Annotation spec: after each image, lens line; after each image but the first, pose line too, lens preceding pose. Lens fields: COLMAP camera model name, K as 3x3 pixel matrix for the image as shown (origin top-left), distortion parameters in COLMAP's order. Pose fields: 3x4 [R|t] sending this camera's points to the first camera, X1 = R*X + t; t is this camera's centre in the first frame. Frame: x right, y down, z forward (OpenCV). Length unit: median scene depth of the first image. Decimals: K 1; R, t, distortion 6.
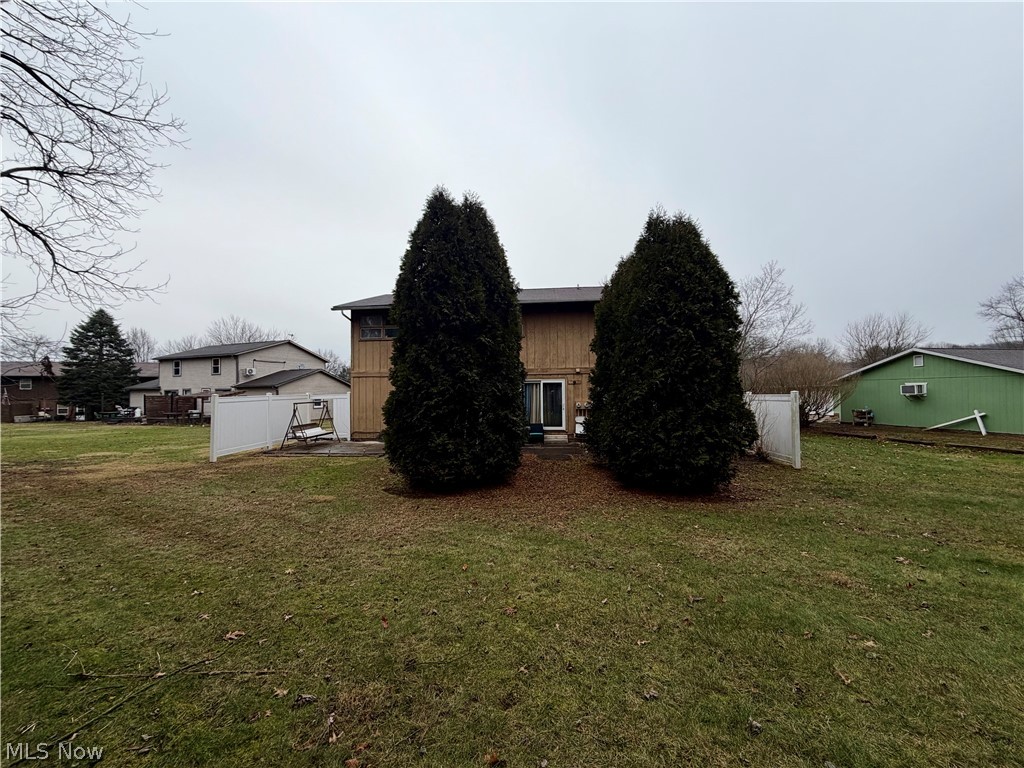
lens RADIAL K [[416.1, 0, 512.0], [0, 416.1, 384.0], [0, 0, 1]] dist [-0.003092, -0.000370]
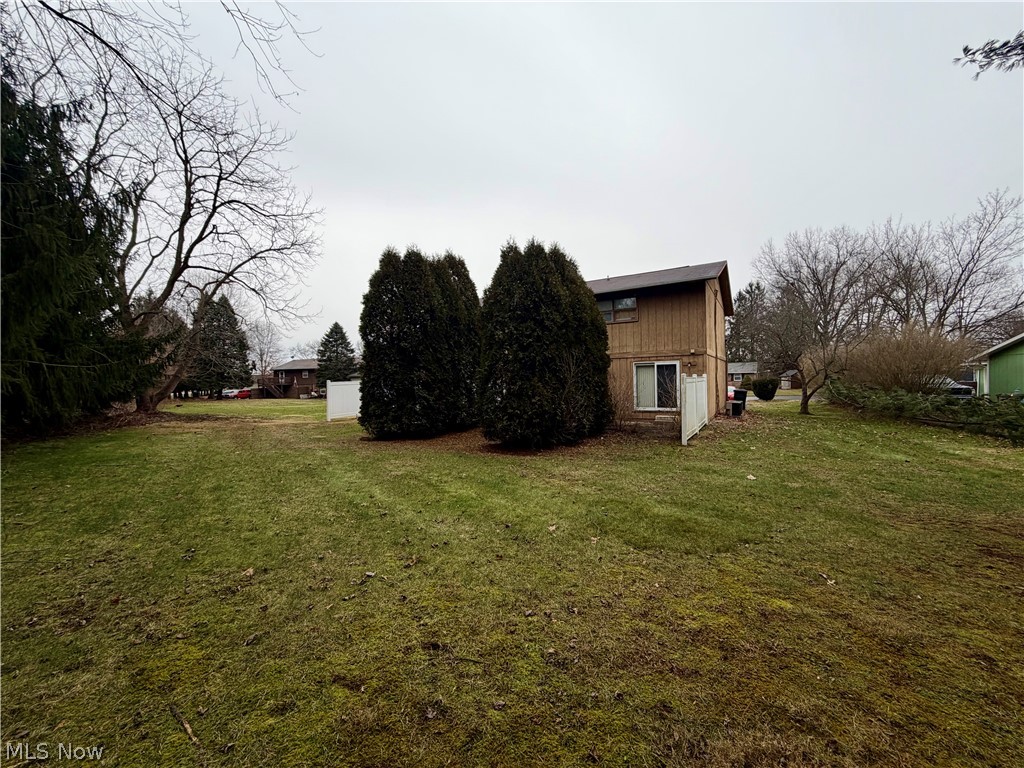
lens RADIAL K [[416.1, 0, 512.0], [0, 416.1, 384.0], [0, 0, 1]] dist [-0.003092, -0.000370]
pose [[0.896525, -0.004786, -0.442967, 0.216309], [0.023528, 0.999045, 0.036824, -0.001922], [0.442368, -0.043436, 0.895781, -0.050280]]
